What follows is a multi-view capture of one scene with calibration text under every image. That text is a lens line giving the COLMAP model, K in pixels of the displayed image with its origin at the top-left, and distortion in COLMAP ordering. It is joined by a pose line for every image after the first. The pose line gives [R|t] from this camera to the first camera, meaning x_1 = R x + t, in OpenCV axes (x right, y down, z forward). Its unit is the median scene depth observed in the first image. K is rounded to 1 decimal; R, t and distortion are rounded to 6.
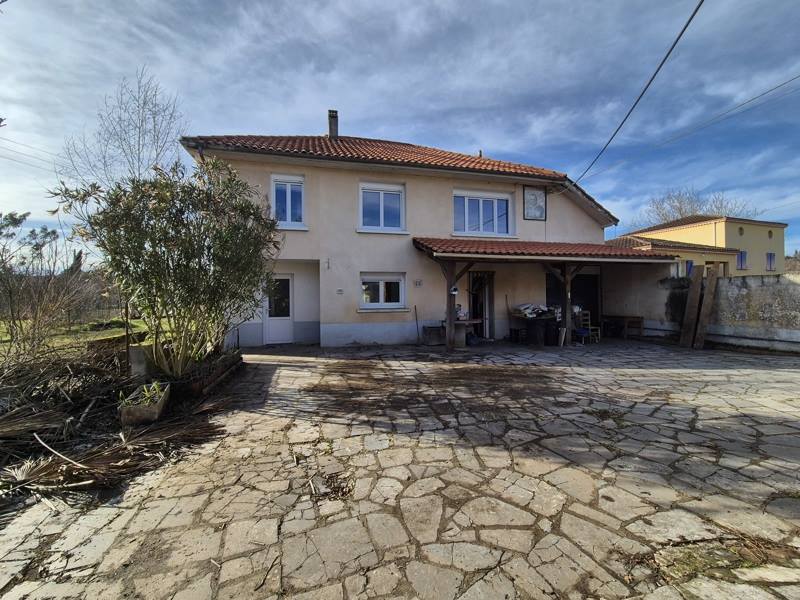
lens RADIAL K [[332.7, 0, 399.0], [0, 332.7, 297.0], [0, 0, 1]] dist [0.000603, 0.000114]
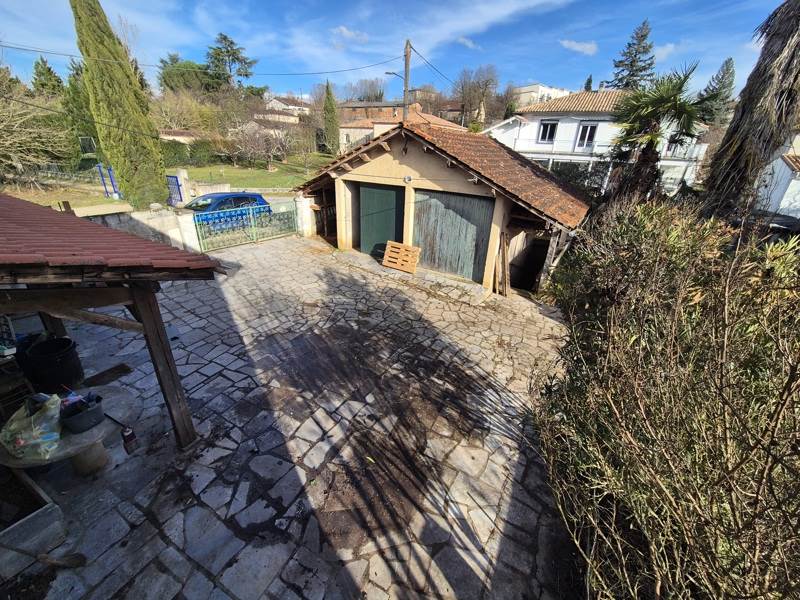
lens RADIAL K [[332.7, 0, 399.0], [0, 332.7, 297.0], [0, 0, 1]] dist [0.000603, 0.000114]
pose [[-0.731134, -0.302827, 0.611342, -0.817217], [-0.025971, 0.907793, 0.418614, -0.651948], [-0.681740, 0.290185, -0.671583, 2.381889]]
